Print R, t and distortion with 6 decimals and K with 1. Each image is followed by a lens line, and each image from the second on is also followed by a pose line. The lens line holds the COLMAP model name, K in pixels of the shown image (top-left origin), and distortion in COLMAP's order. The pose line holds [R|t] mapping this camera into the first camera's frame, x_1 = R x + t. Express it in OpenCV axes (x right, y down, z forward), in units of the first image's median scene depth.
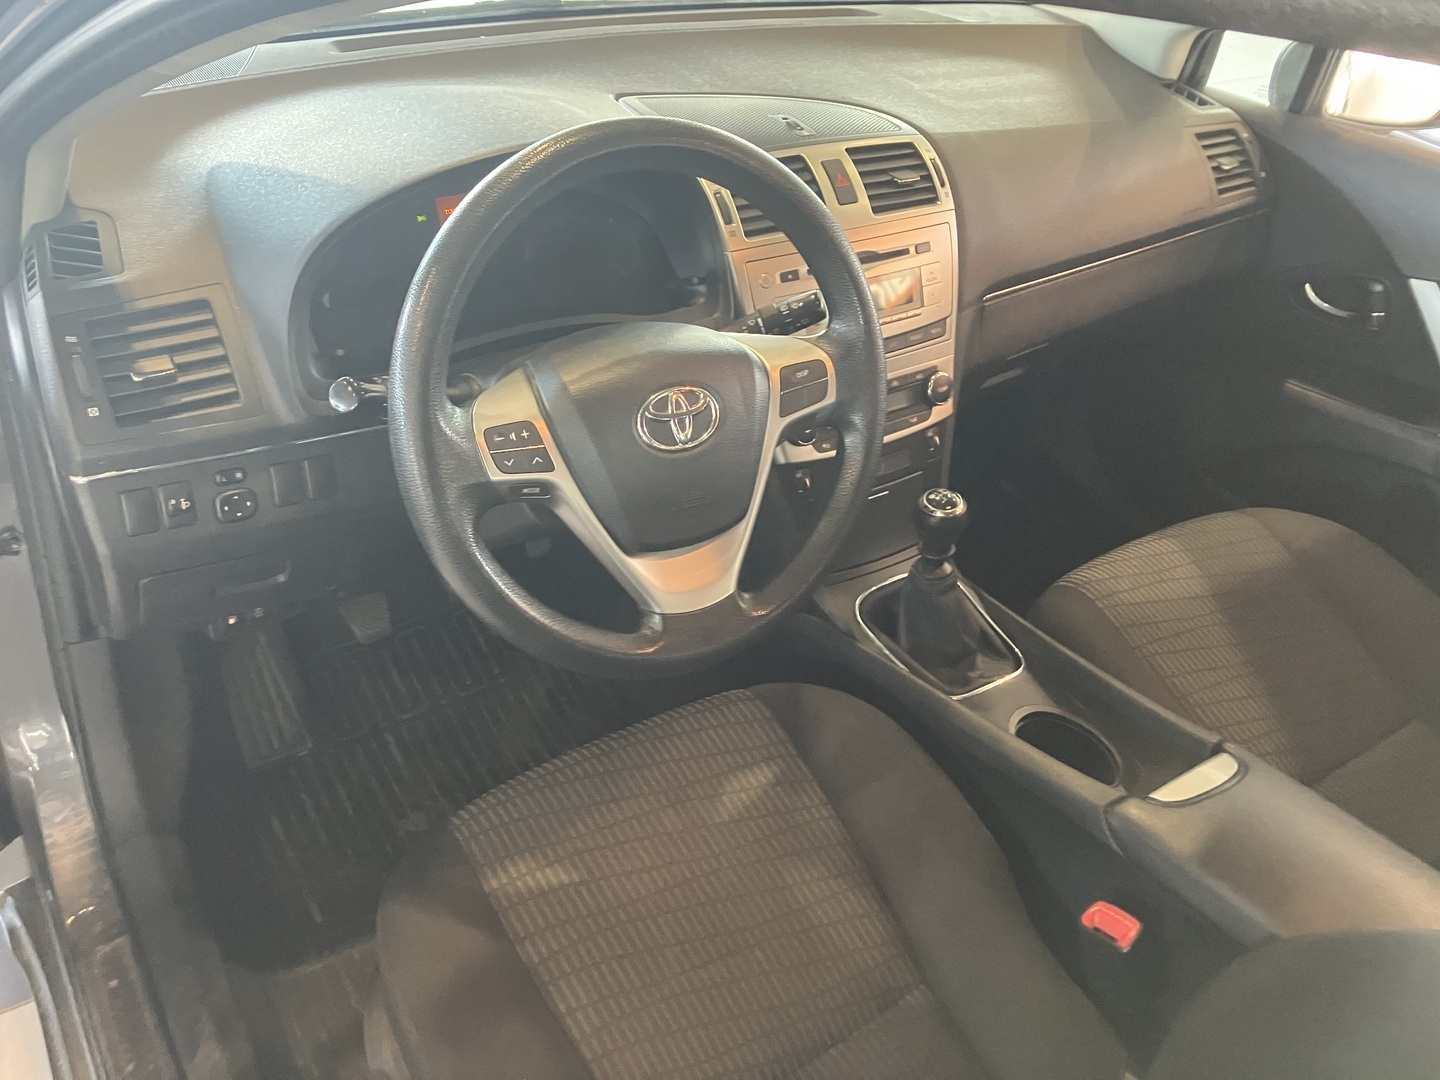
lens RADIAL K [[1183.8, 0, 717.1], [0, 1183.8, 491.6], [0, 0, 1]] dist [0.011354, 0.012768]
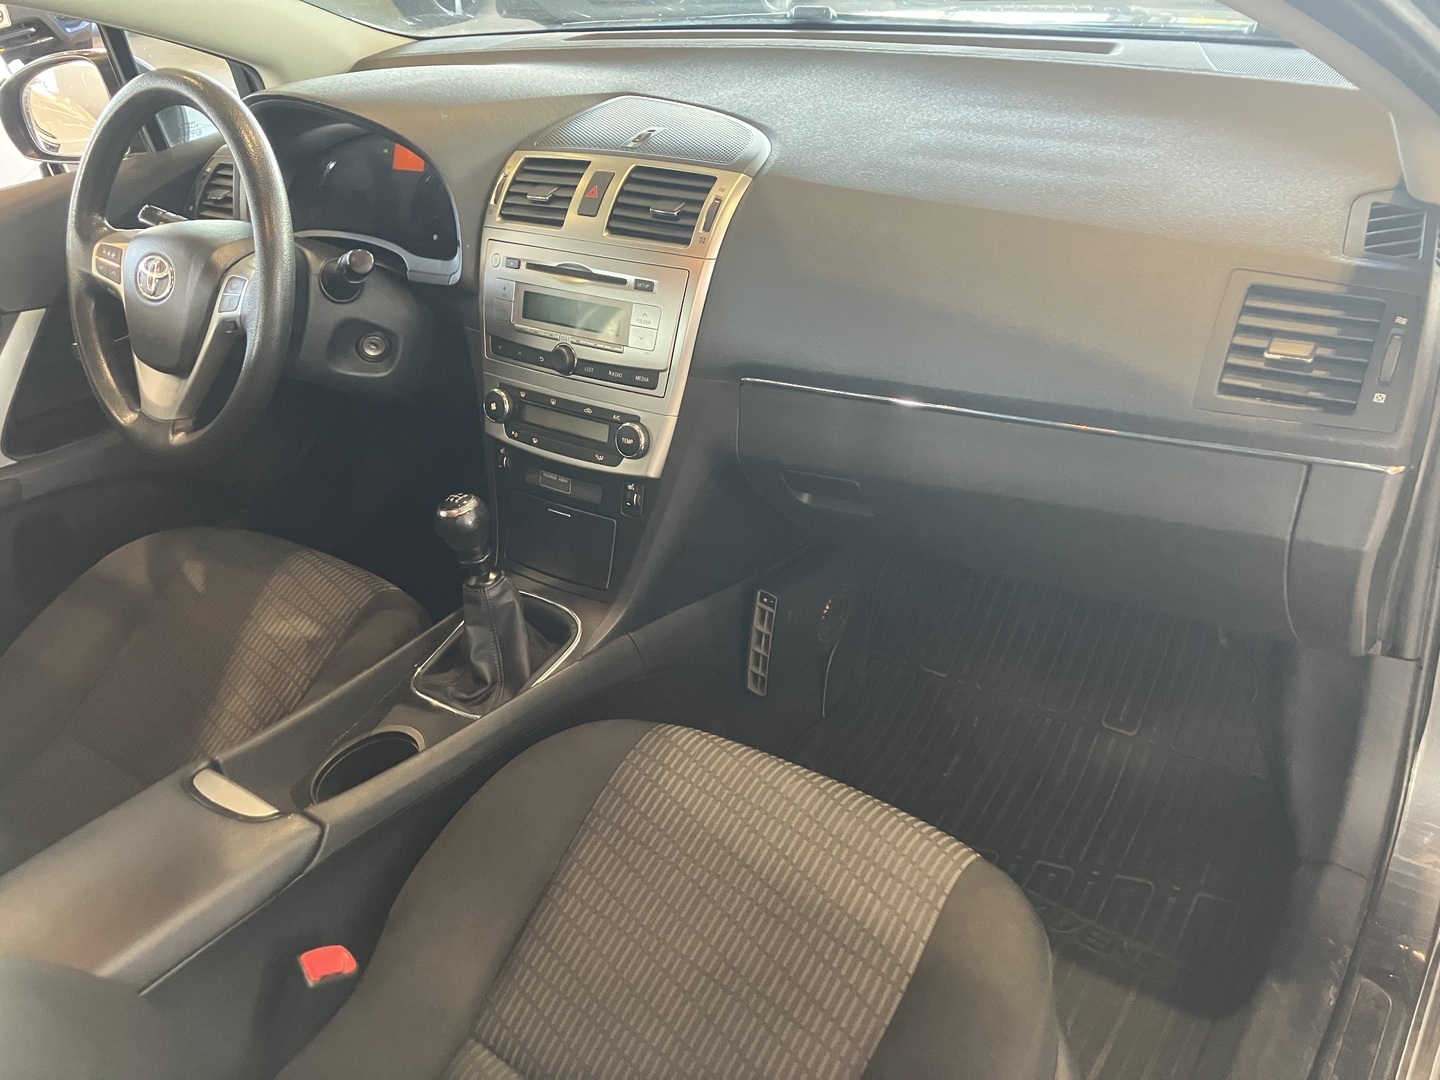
lens RADIAL K [[1183.8, 0, 717.1], [0, 1183.8, 491.6], [0, 0, 1]] dist [0.011354, 0.012768]
pose [[0.332780, 0.384052, -0.861256, 1.094759], [-0.398474, 0.885035, 0.240690, -0.323279], [0.854679, 0.263091, 0.447557, 0.715195]]
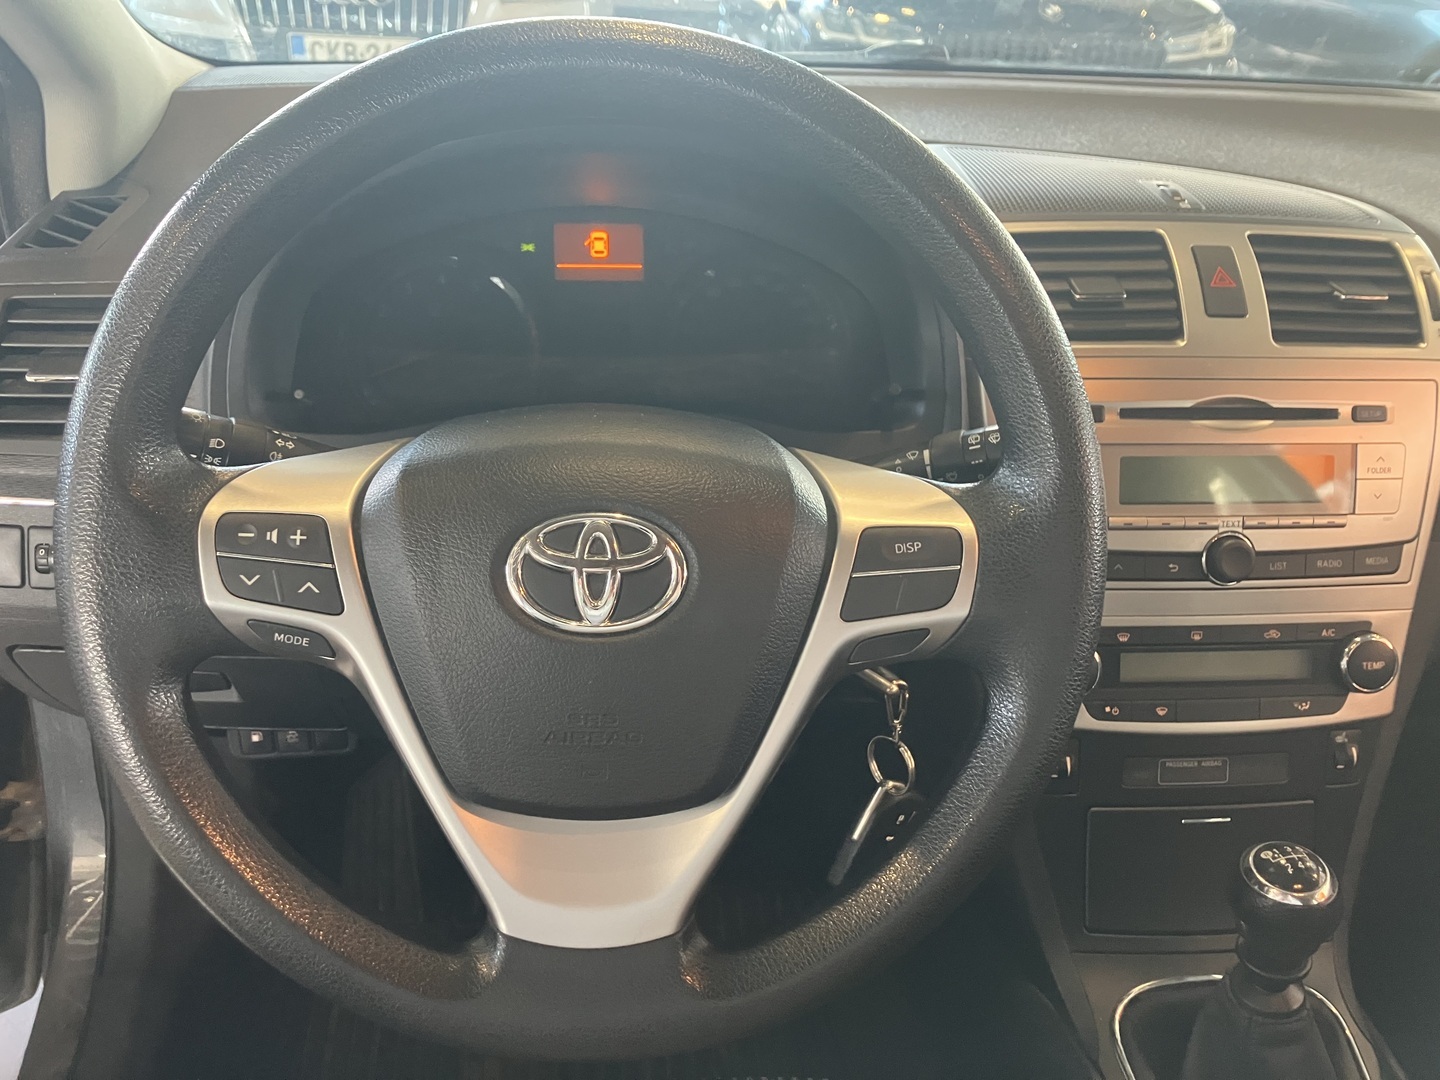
lens RADIAL K [[1183.8, 0, 717.1], [0, 1183.8, 491.6], [0, 0, 1]] dist [0.011354, 0.012768]
pose [[0.877288, 0.169011, -0.449223, 0.169535], [-0.236395, 0.966707, -0.097953, -0.040472], [0.417711, 0.192127, 0.888034, 0.383781]]
